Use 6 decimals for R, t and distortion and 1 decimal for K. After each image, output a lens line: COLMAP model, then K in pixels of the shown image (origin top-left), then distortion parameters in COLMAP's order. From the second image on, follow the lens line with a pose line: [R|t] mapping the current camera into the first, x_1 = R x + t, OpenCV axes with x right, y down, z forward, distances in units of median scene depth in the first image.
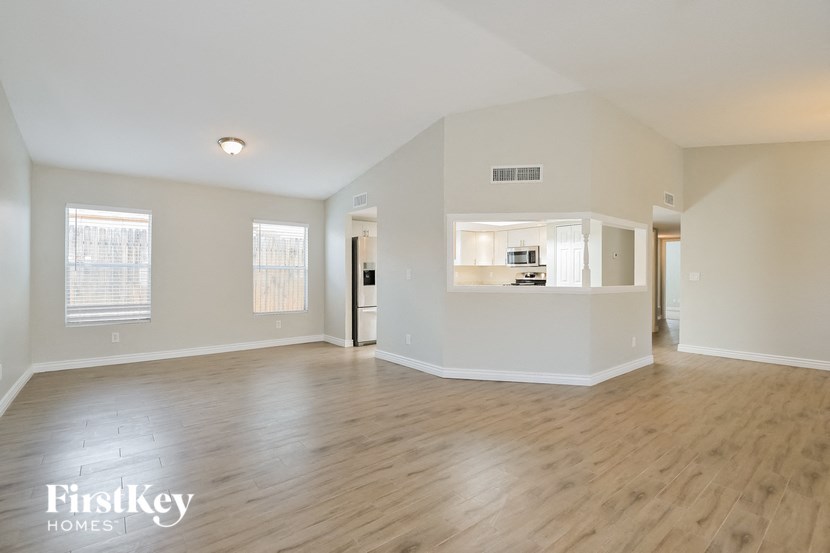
lens RADIAL K [[383.6, 0, 415.0], [0, 383.6, 276.5], [0, 0, 1]] dist [-0.037618, -0.000718]
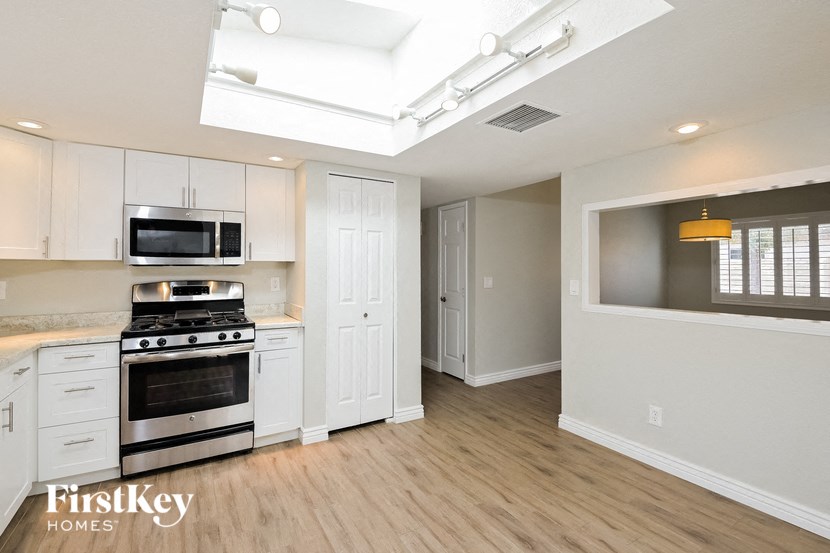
lens RADIAL K [[383.0, 0, 415.0], [0, 383.0, 276.5], [0, 0, 1]] dist [0.016201, -0.000386]
pose [[0.131865, -0.013795, 0.991172, -0.034358], [0.005882, 0.999896, 0.013134, -0.018853], [-0.991250, 0.004098, 0.131932, 0.738158]]
